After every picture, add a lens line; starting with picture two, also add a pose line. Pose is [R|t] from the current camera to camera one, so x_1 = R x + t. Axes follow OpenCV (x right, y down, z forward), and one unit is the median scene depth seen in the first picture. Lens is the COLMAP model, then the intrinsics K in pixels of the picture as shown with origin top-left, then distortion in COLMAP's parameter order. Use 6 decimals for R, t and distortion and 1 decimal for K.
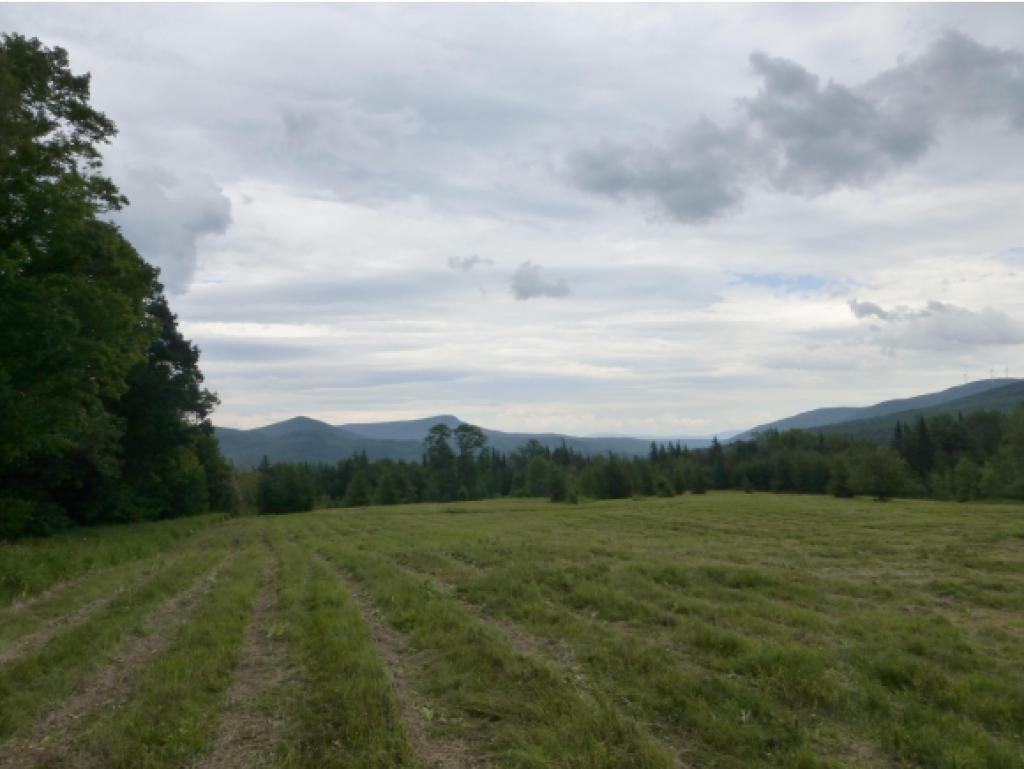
lens RADIAL K [[734.9, 0, 514.1], [0, 734.9, 300.3], [0, 0, 1]] dist [-0.020981, 0.002484]
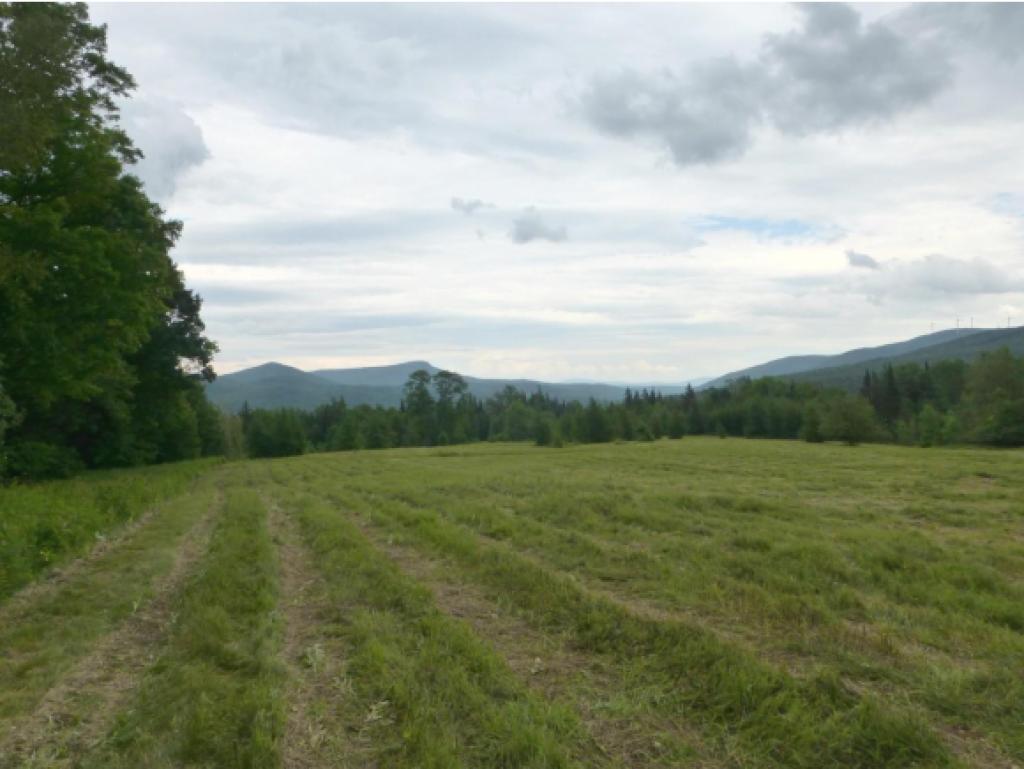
lens RADIAL K [[778.8, 0, 509.1], [0, 778.8, 422.8], [0, 0, 1]] dist [-0.024877, 0.002395]
pose [[0.998789, 0.000268, 0.049191, -0.074076], [-0.011718, 0.972495, 0.232629, -0.016276], [-0.047776, -0.232924, 0.971321, -0.085502]]
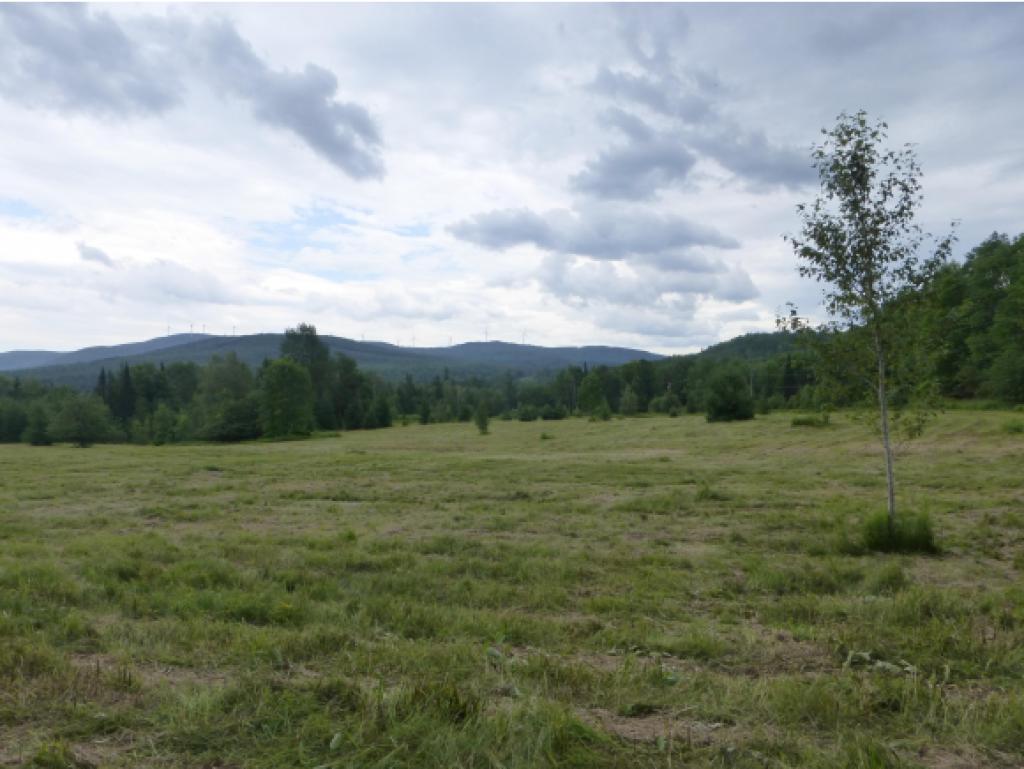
lens RADIAL K [[752.8, 0, 515.4], [0, 752.8, 335.6], [0, 0, 1]] dist [-0.002100, -0.006136]
pose [[0.553796, 0.074911, 0.829276, -0.062675], [-0.173633, 0.984439, 0.027026, -0.010091], [-0.814347, -0.158957, 0.558186, -0.060201]]
